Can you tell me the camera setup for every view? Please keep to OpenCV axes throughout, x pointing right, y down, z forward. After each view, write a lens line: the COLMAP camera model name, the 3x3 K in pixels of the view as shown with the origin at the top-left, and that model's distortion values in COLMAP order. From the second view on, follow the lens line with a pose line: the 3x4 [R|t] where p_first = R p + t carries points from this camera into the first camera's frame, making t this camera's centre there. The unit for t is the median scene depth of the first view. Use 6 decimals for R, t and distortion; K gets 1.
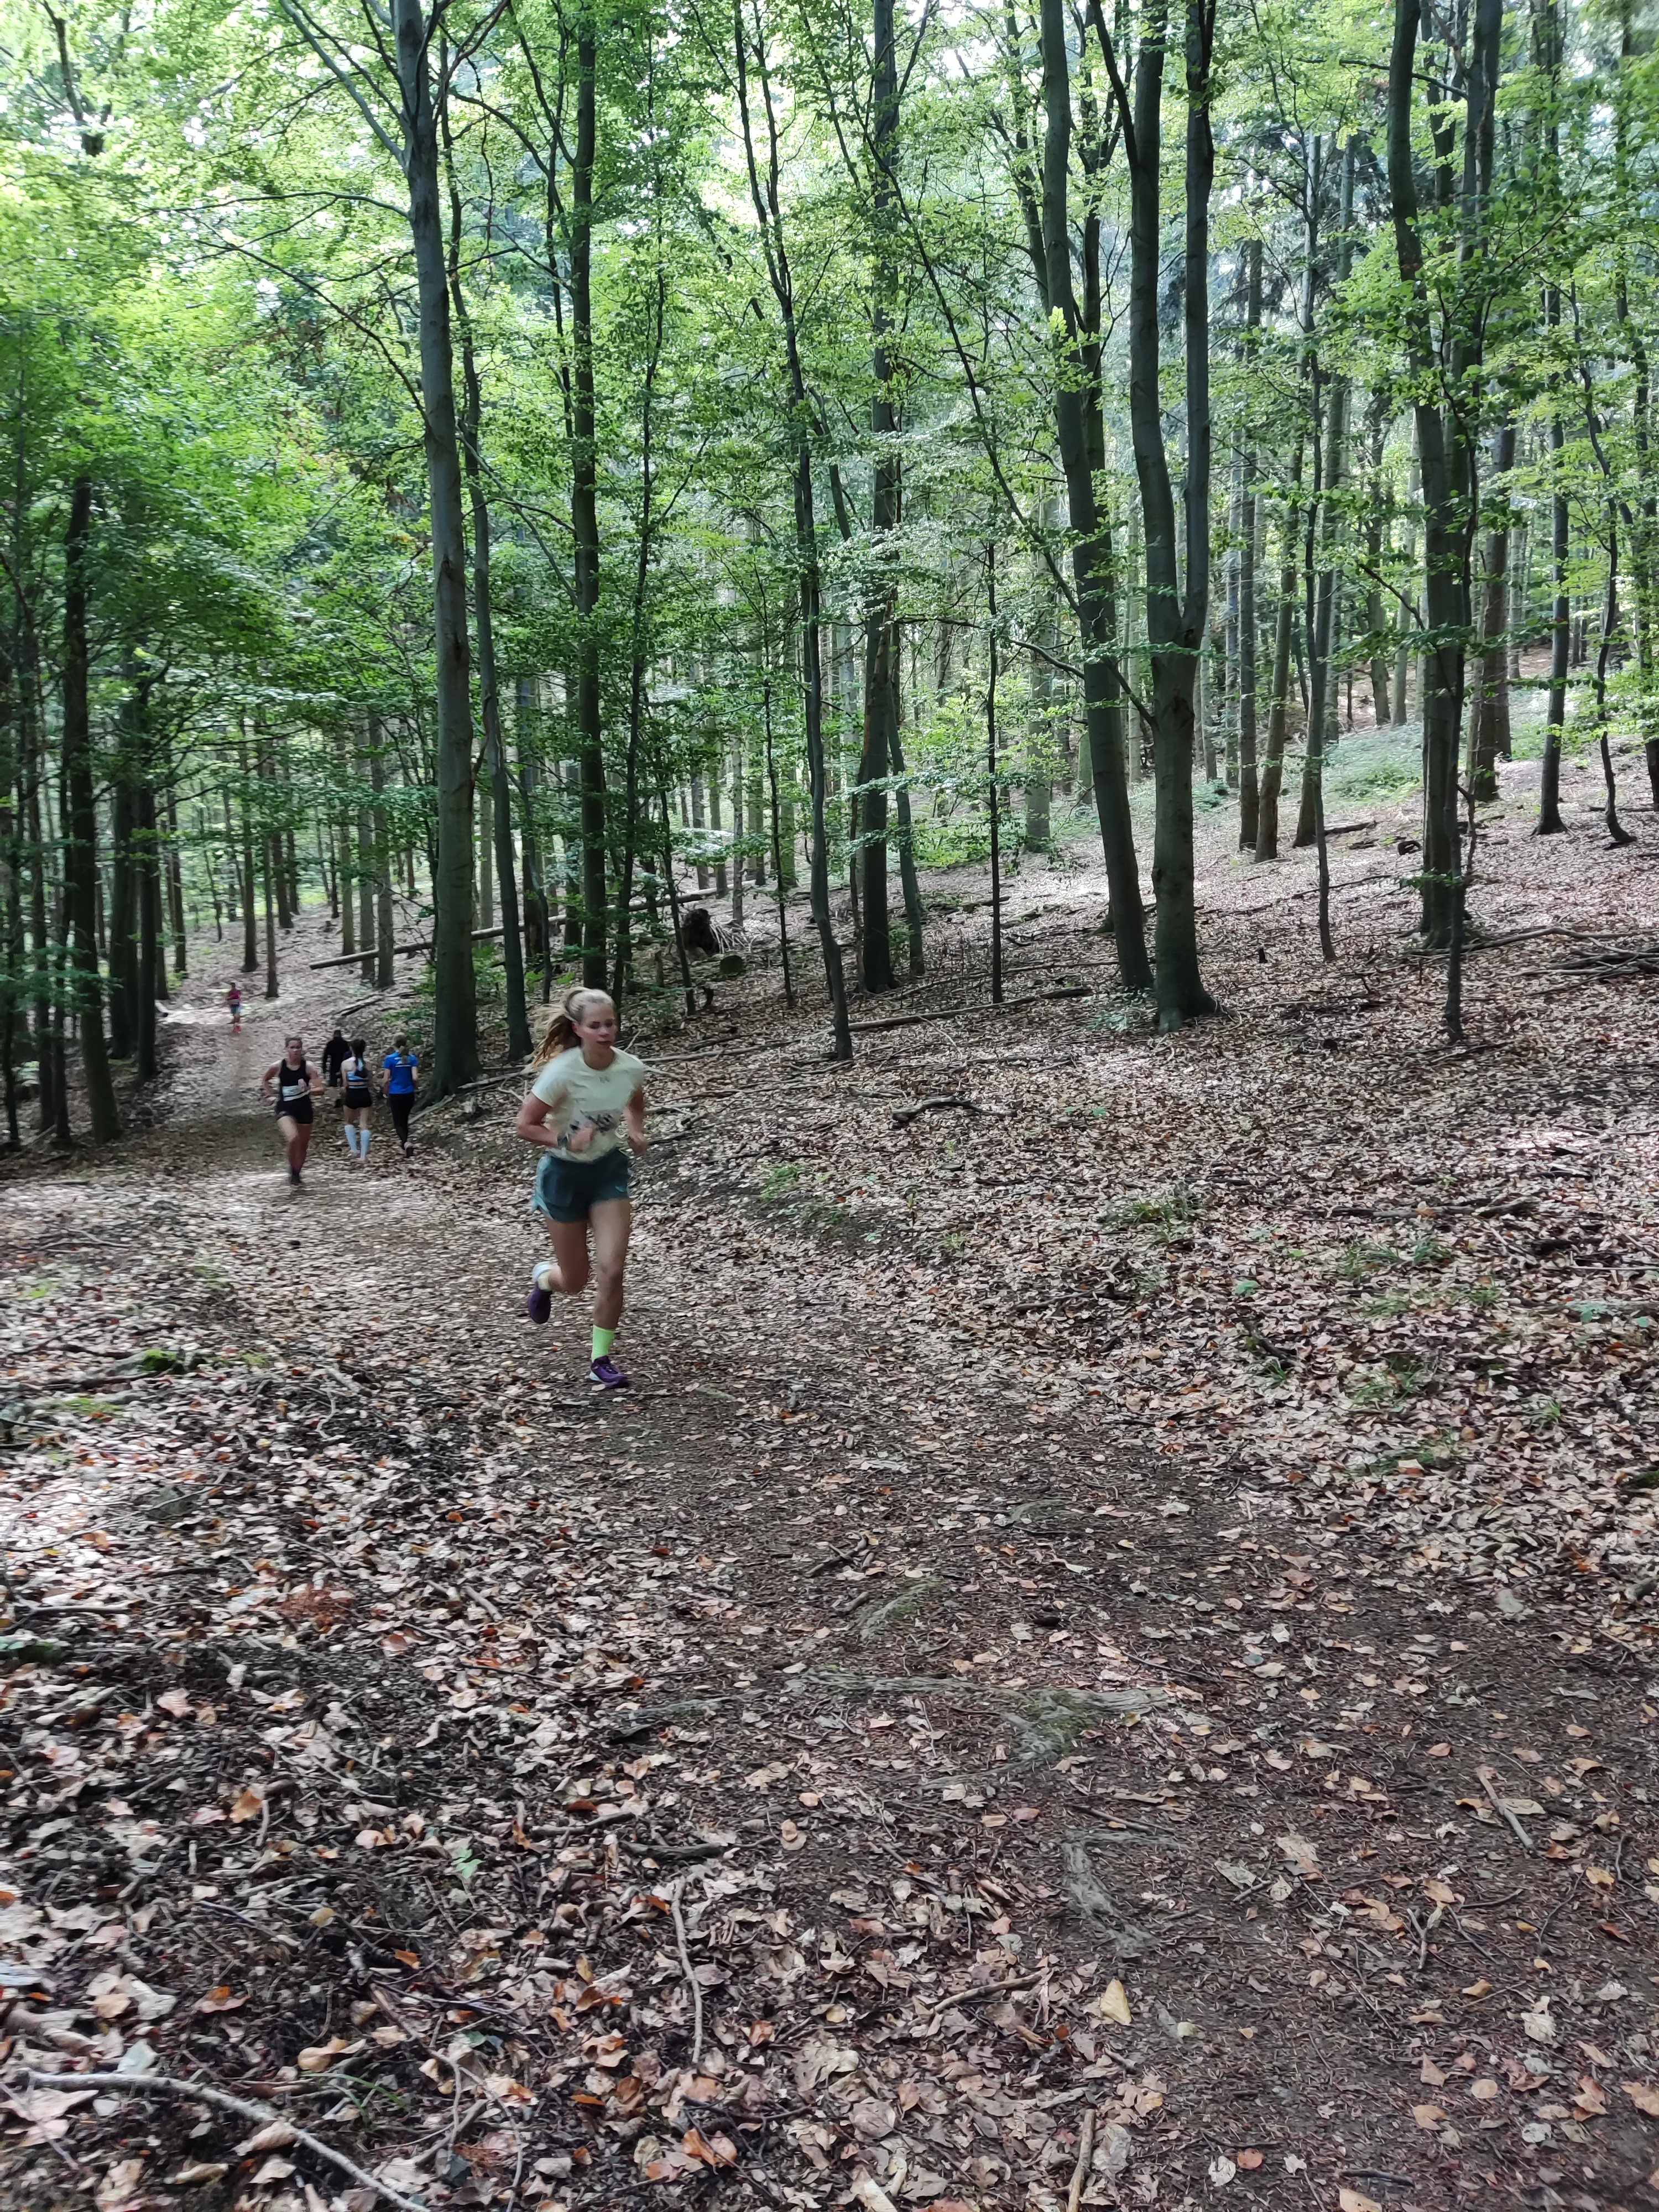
lens RADIAL K [[1615.0, 0, 824.6], [0, 1615.0, 1111.0], [0, 0, 1]] dist [0.114924, -0.155386]
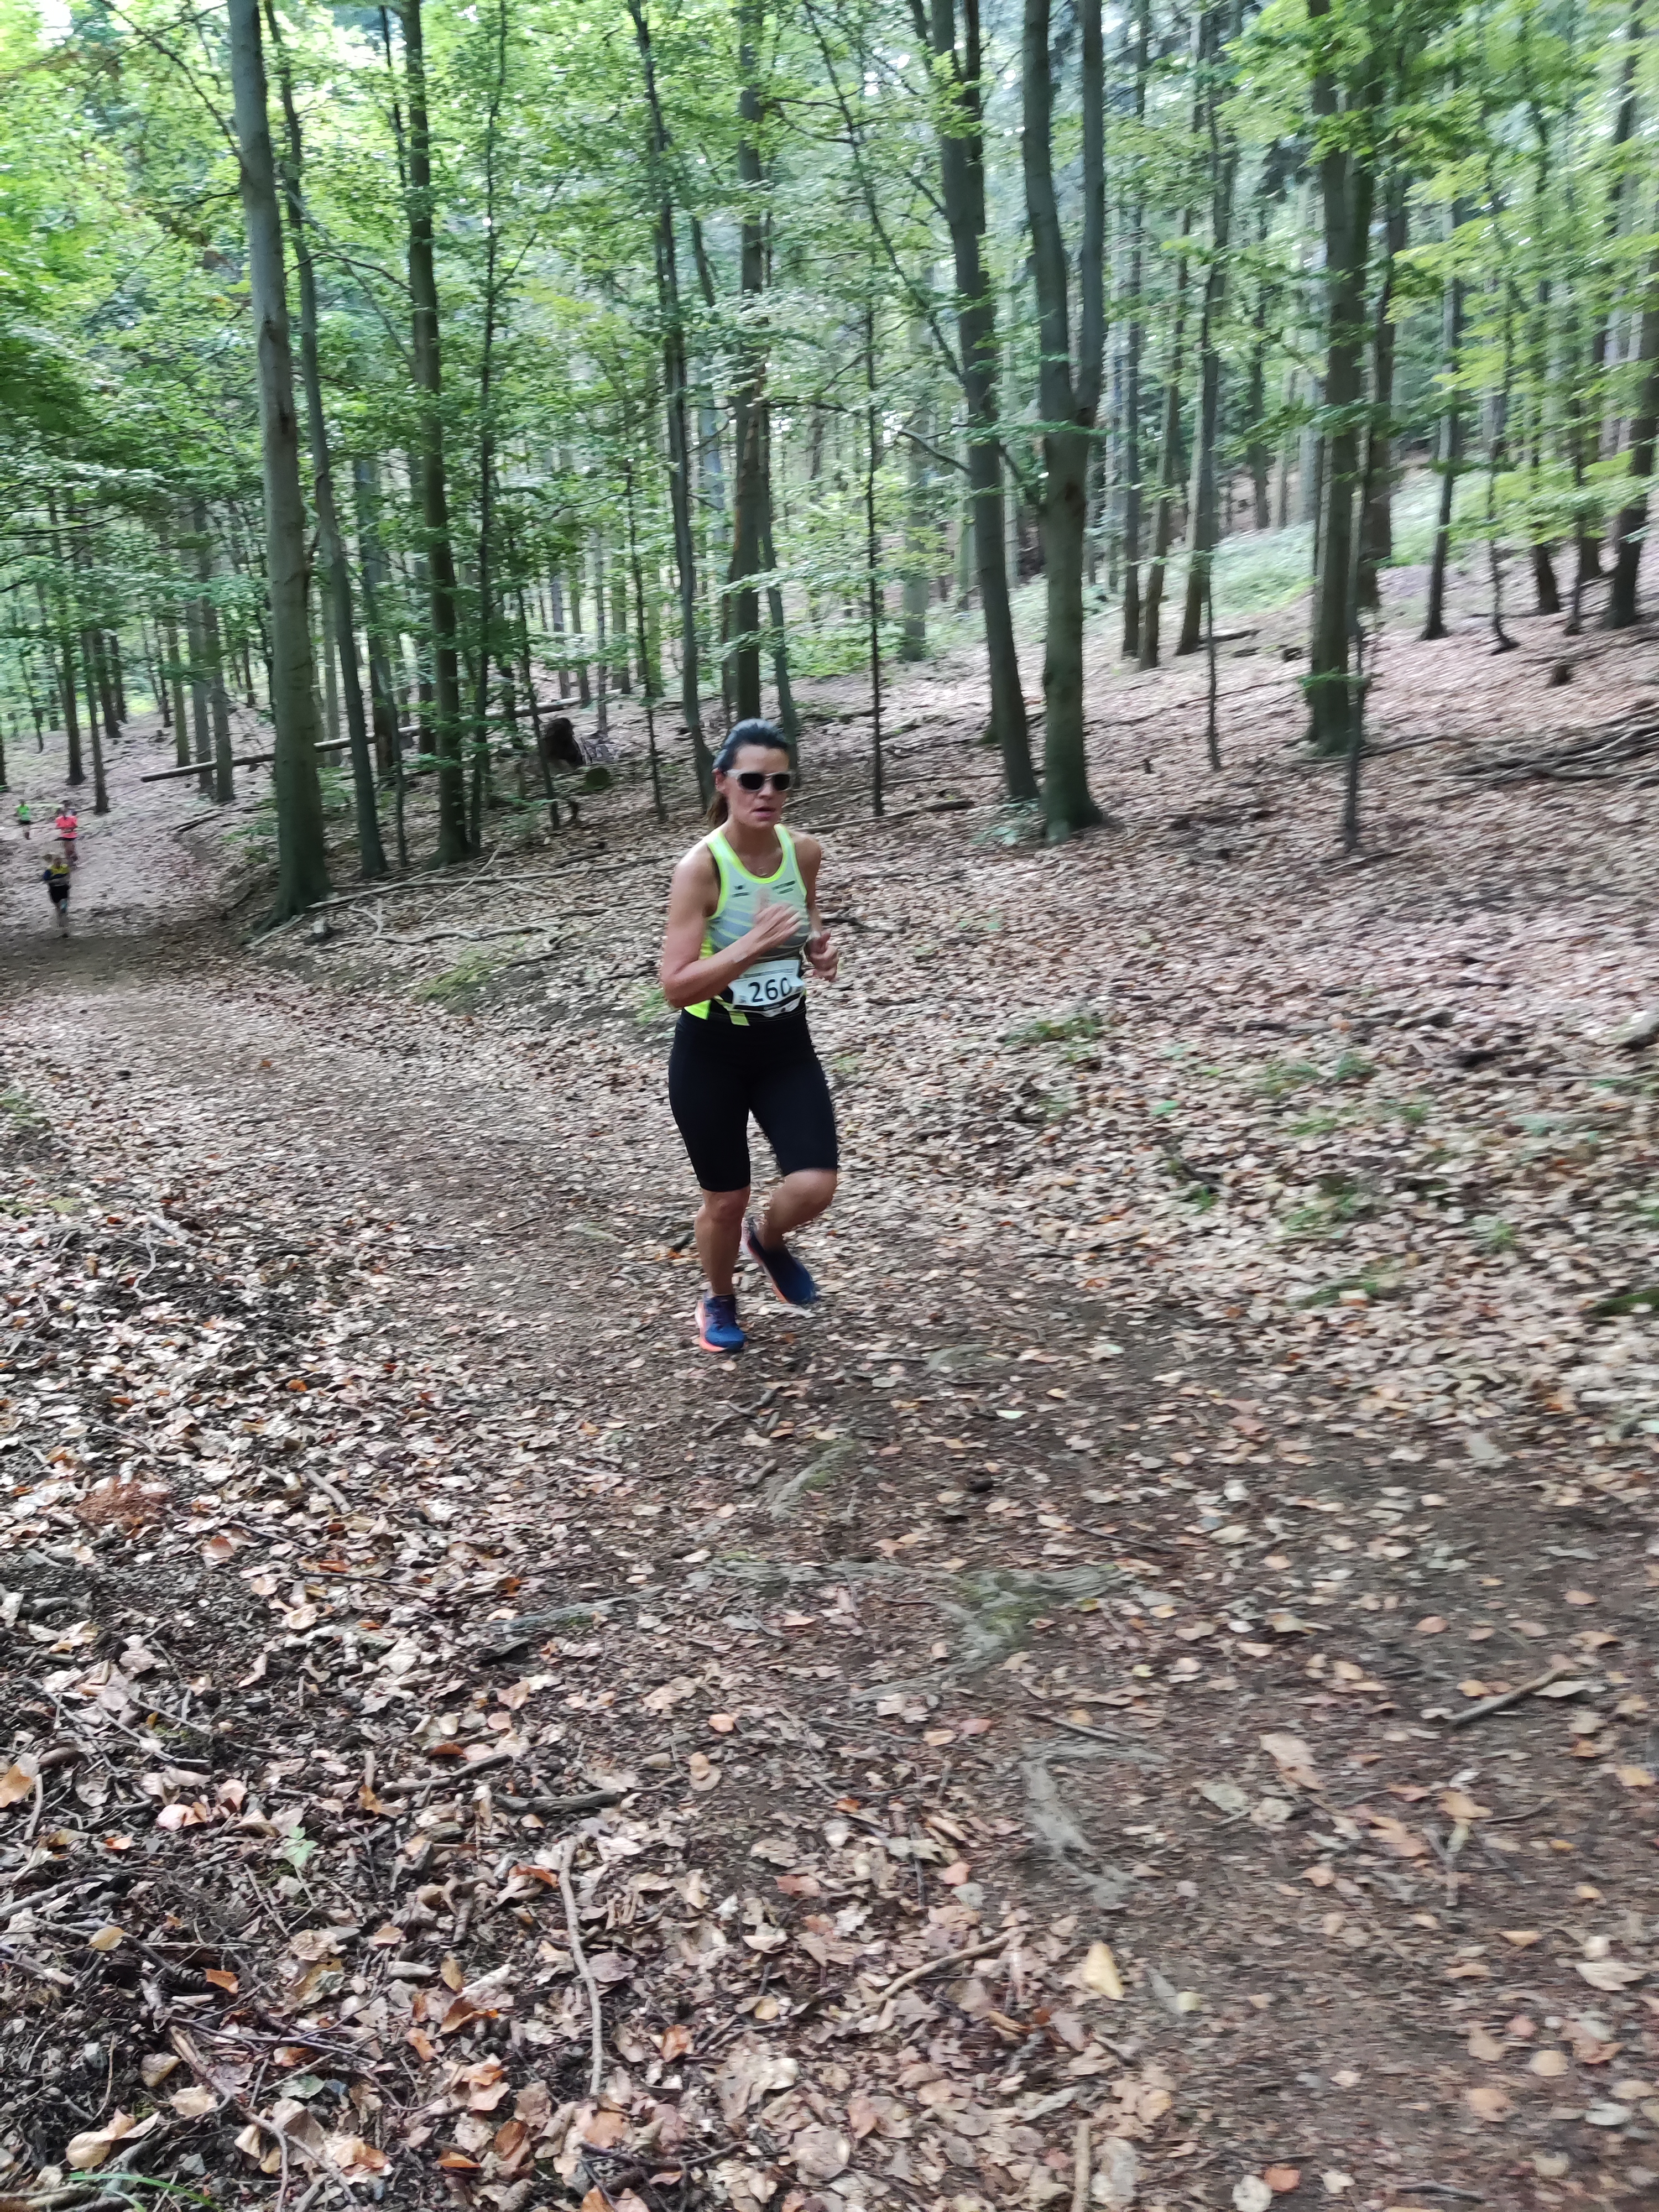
lens RADIAL K [[1624.1, 0, 827.0], [0, 1624.1, 1087.9], [0, 0, 1]] dist [0.132458, -0.169755]
pose [[0.996787, -0.014959, 0.078684, -0.013036], [0.007474, 0.995490, 0.094569, 0.011119], [-0.079744, -0.093677, 0.992404, 0.138408]]
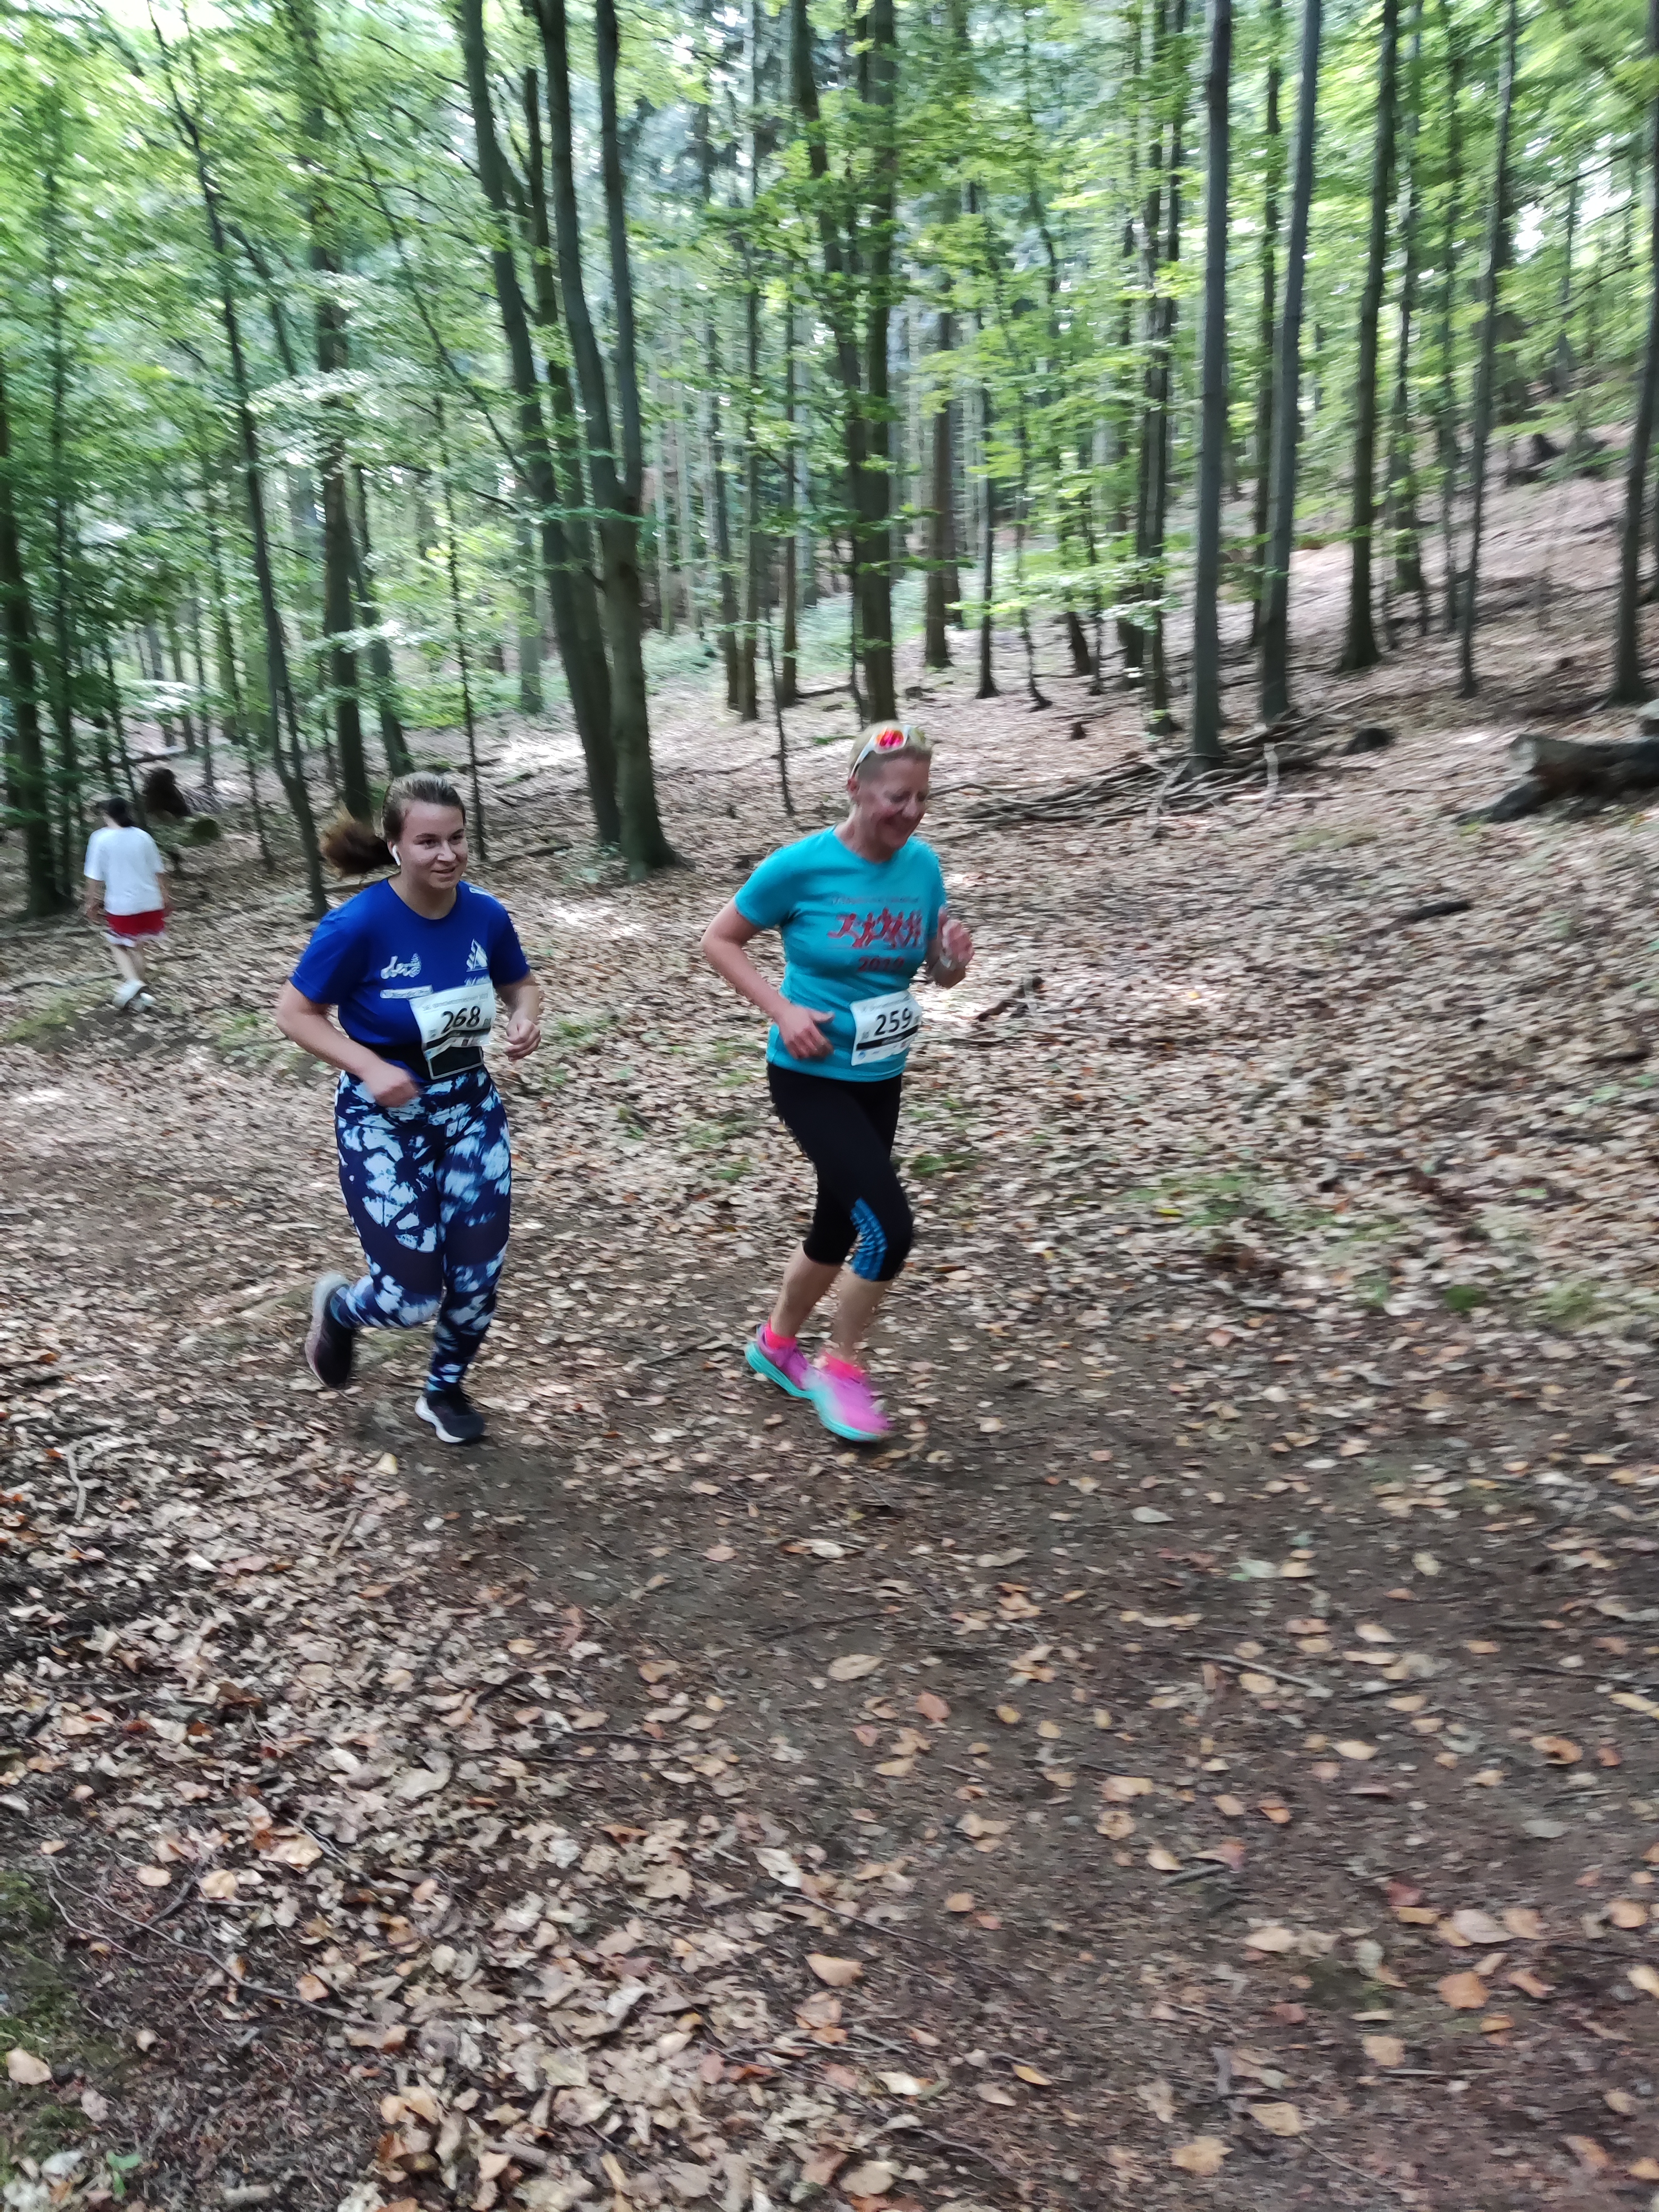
lens RADIAL K [[1637.1, 0, 830.1], [0, 1637.1, 1096.2], [0, 0, 1]] dist [0.115286, -0.140941]
pose [[0.958100, -0.064507, 0.279076, 0.102063], [0.044936, 0.996097, 0.075973, 0.064004], [-0.282887, -0.060249, 0.957259, -0.355903]]
